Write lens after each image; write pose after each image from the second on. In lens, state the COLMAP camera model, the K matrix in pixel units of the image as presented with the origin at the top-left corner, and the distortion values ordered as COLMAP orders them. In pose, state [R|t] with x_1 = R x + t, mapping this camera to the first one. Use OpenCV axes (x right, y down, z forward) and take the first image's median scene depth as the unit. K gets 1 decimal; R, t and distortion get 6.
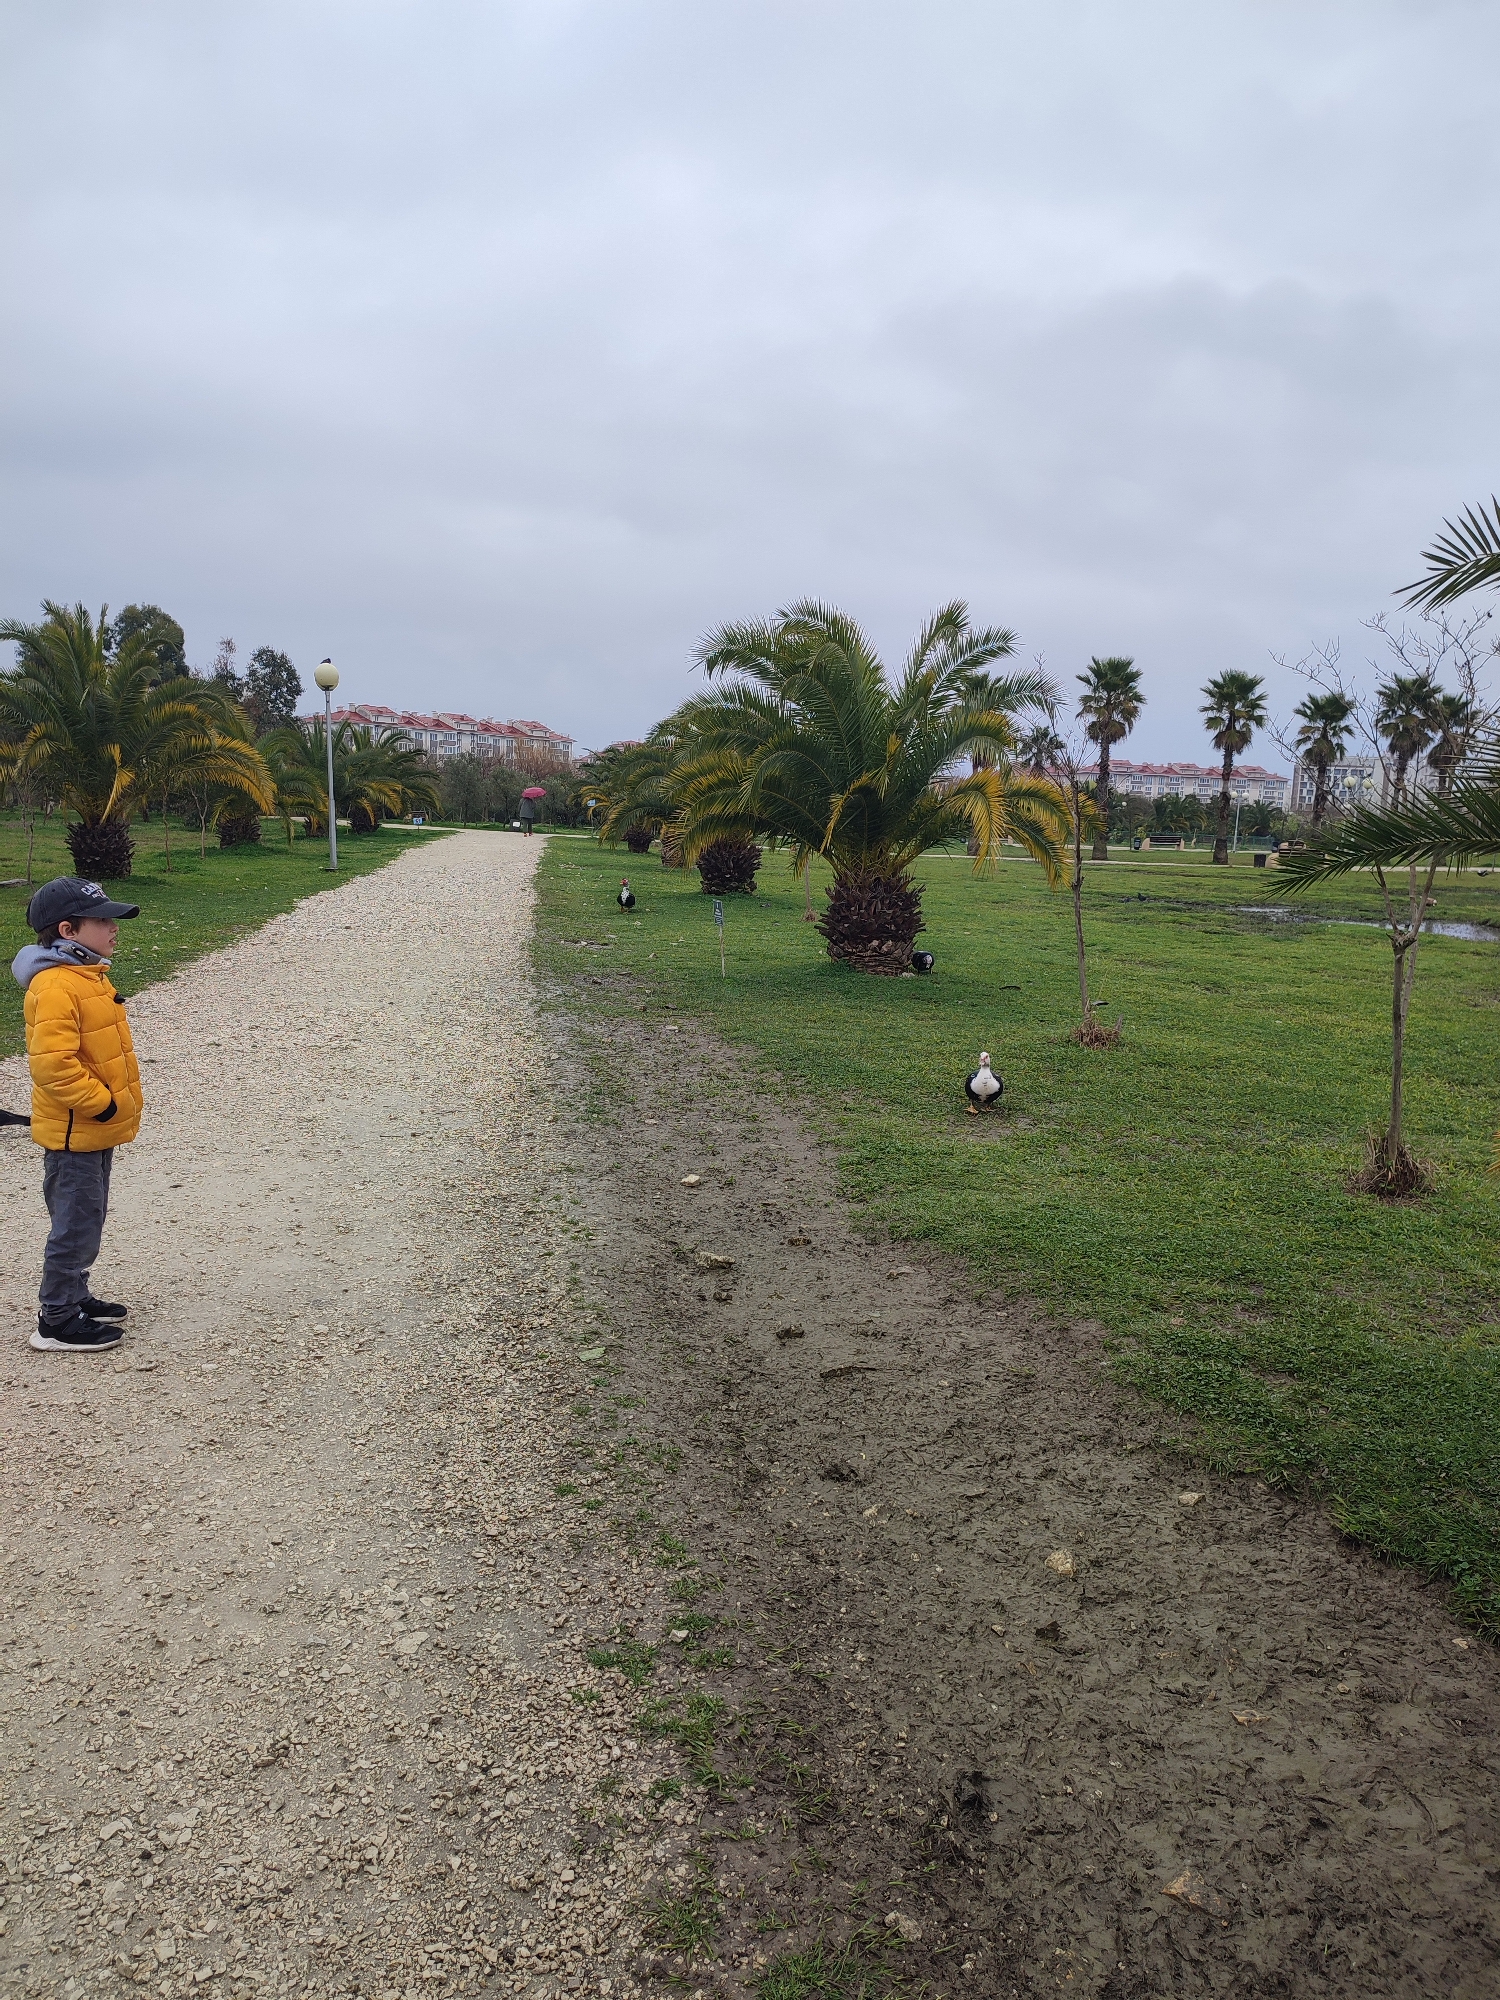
lens RADIAL K [[1393.2, 0, 760.5], [0, 1393.2, 1007.5], [0, 0, 1]] dist [0.001415, -0.004118]
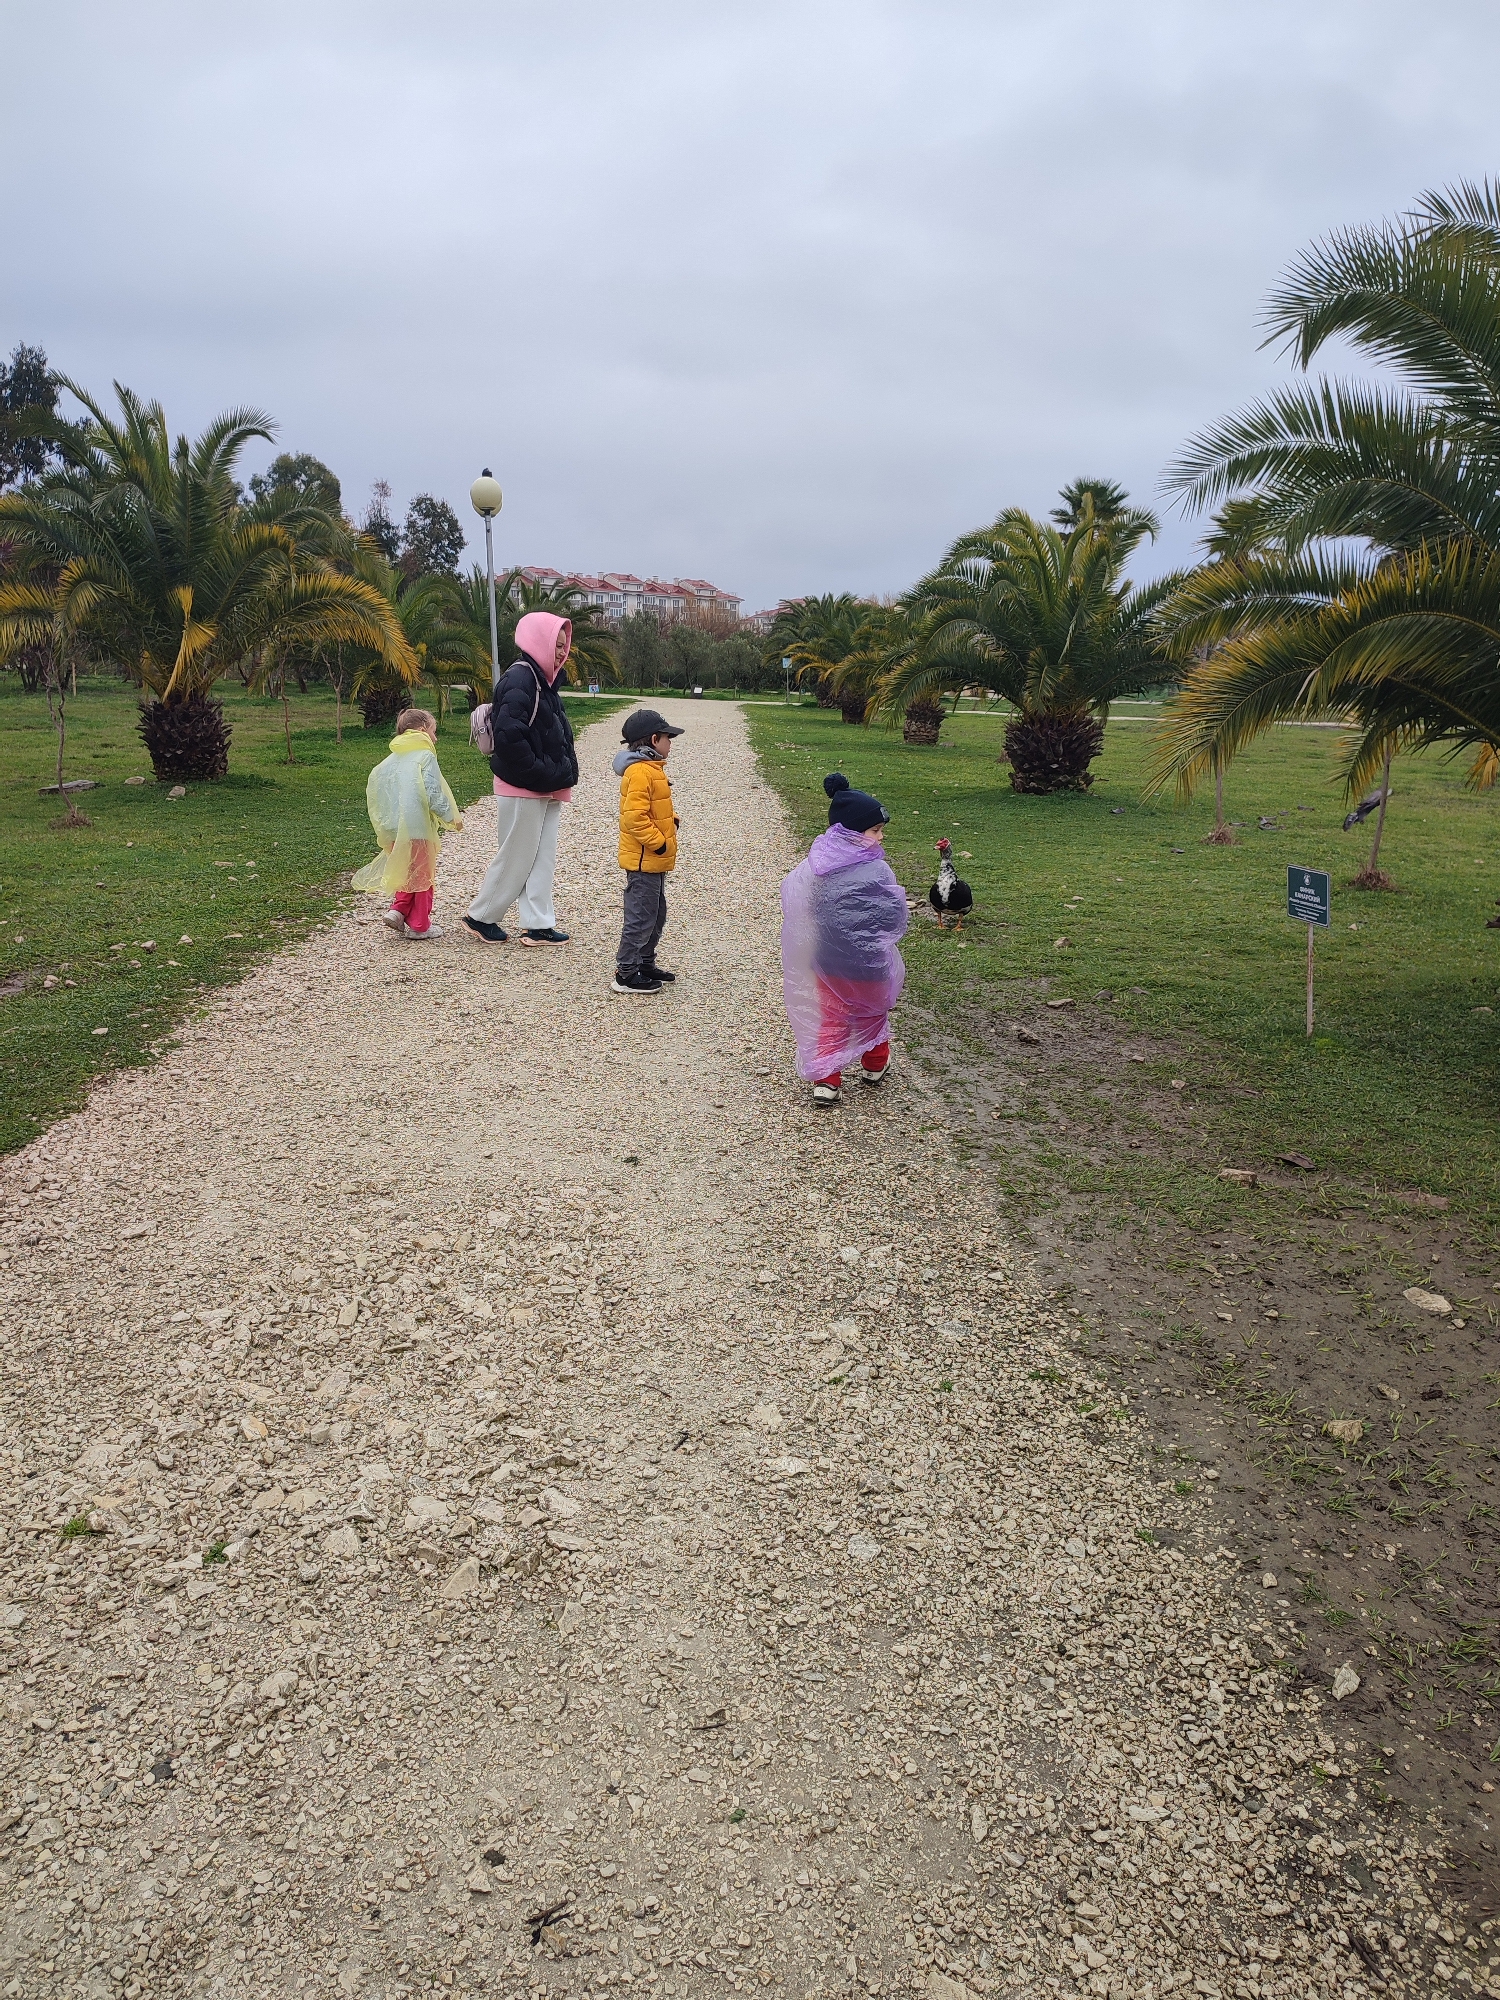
lens RADIAL K [[1393.2, 0, 737.8], [0, 1393.2, 1000.5], [0, 0, 1]] dist [0.001415, -0.004118]
pose [[0.991315, 0.013898, -0.130773, -0.047818], [-0.001896, 0.995807, 0.091463, -0.023123], [0.131496, -0.090421, 0.987184, 0.160368]]
